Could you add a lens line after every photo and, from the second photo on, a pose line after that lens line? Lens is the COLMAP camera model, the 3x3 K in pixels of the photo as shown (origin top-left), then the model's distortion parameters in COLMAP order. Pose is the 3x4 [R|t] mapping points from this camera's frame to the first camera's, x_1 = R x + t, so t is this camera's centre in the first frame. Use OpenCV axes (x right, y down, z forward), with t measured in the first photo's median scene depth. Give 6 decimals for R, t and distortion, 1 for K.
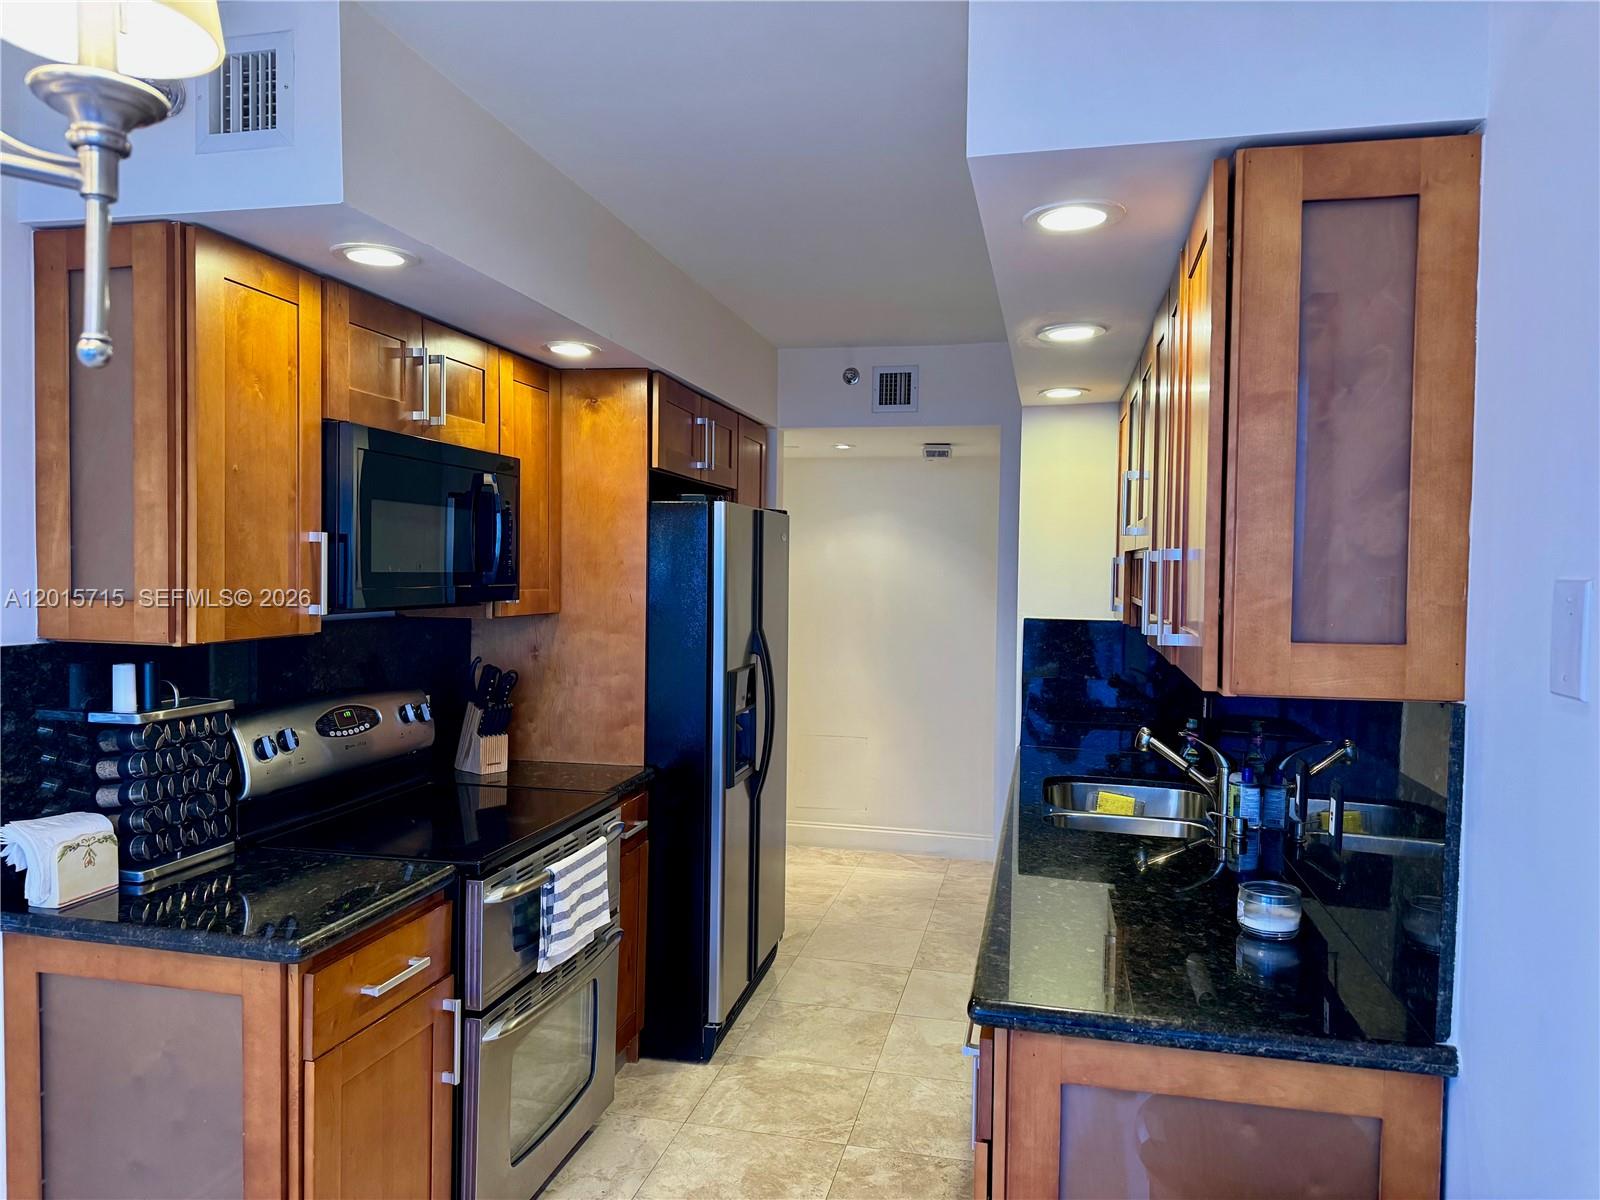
lens RADIAL K [[1106.0, 0, 800.0], [0, 1106.0, 600.0], [0, 0, 1]] dist [0.265828, -0.338989]
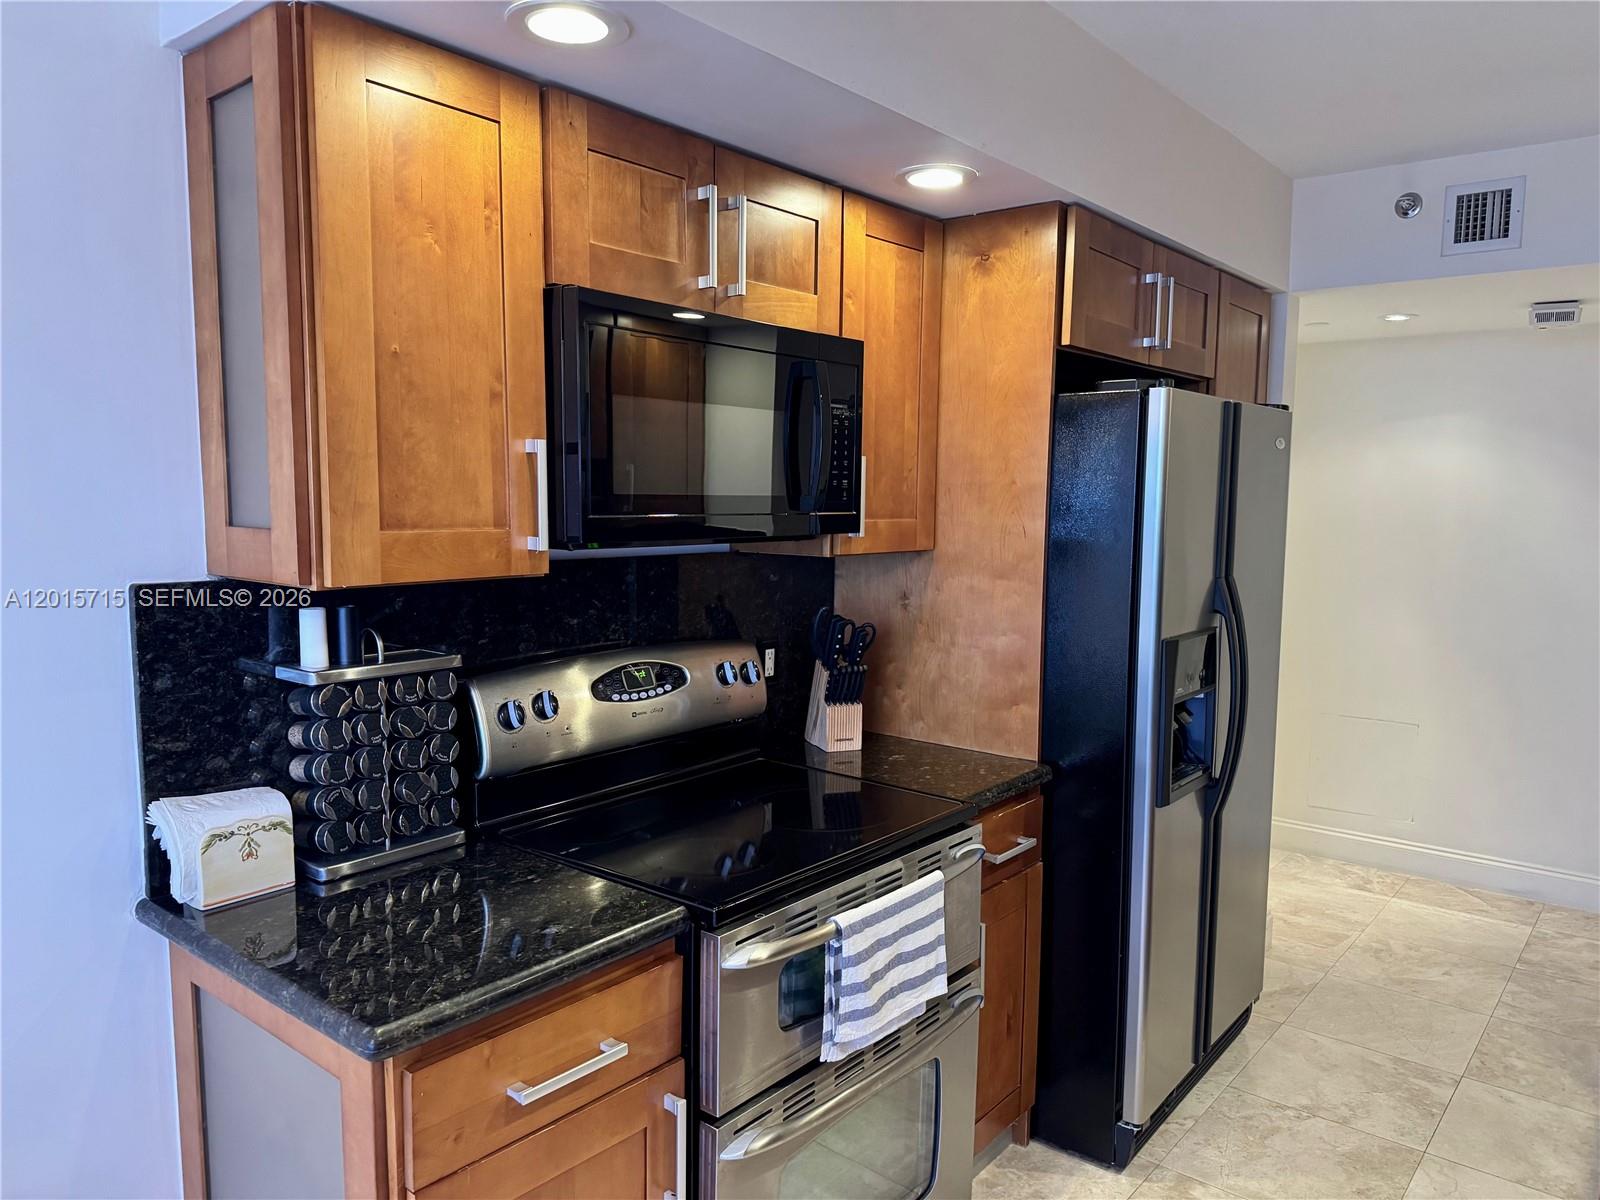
lens RADIAL K [[1111.5, 0, 802.1], [0, 1111.5, 608.6], [0, 0, 1]] dist [0.108432, -0.139544]
pose [[0.895876, 0.039151, -0.442577, 0.046458], [-0.008461, 0.997433, 0.071107, -0.001898], [0.444224, -0.059958, 0.893907, 0.315625]]
